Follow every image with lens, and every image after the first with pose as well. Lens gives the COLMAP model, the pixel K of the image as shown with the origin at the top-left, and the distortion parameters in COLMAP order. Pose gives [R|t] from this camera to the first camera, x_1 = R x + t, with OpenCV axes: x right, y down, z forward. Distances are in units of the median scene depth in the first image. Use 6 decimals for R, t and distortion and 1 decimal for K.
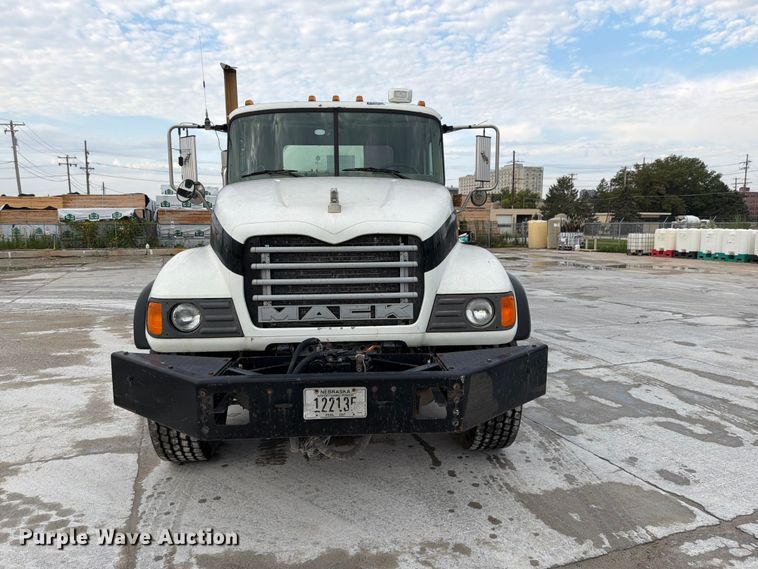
lens RADIAL K [[533.0, 0, 382.5], [0, 533.0, 285.9], [0, 0, 1]] dist [0.064701, -0.086572]
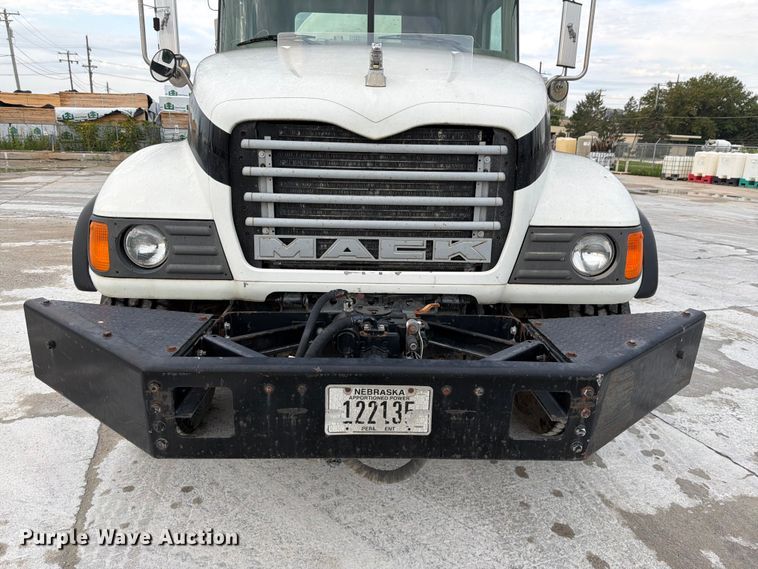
lens RADIAL K [[533.0, 0, 382.5], [0, 533.0, 285.9], [0, 0, 1]] dist [0.064701, -0.086572]
pose [[0.999119, 0.039213, -0.014960, -0.063610], [-0.036460, 0.987497, 0.153365, -0.005638], [0.020787, -0.152684, 0.988056, 0.345623]]
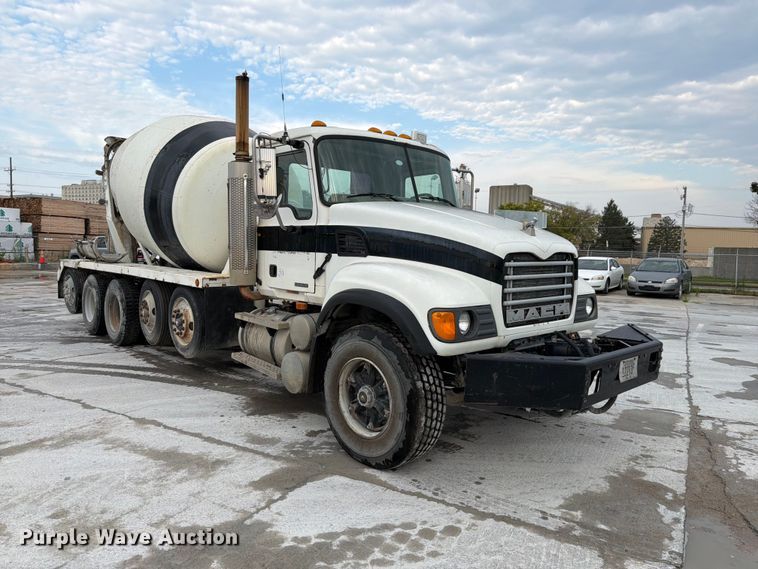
lens RADIAL K [[539.2, 0, 379.8], [0, 539.2, 273.2], [0, 0, 1]] dist [0.000720, -0.008214]
pose [[0.770706, -0.010133, 0.637110, -1.218030], [0.047181, 0.998036, -0.041201, -0.009467], [-0.635442, 0.061813, 0.769671, 0.221832]]
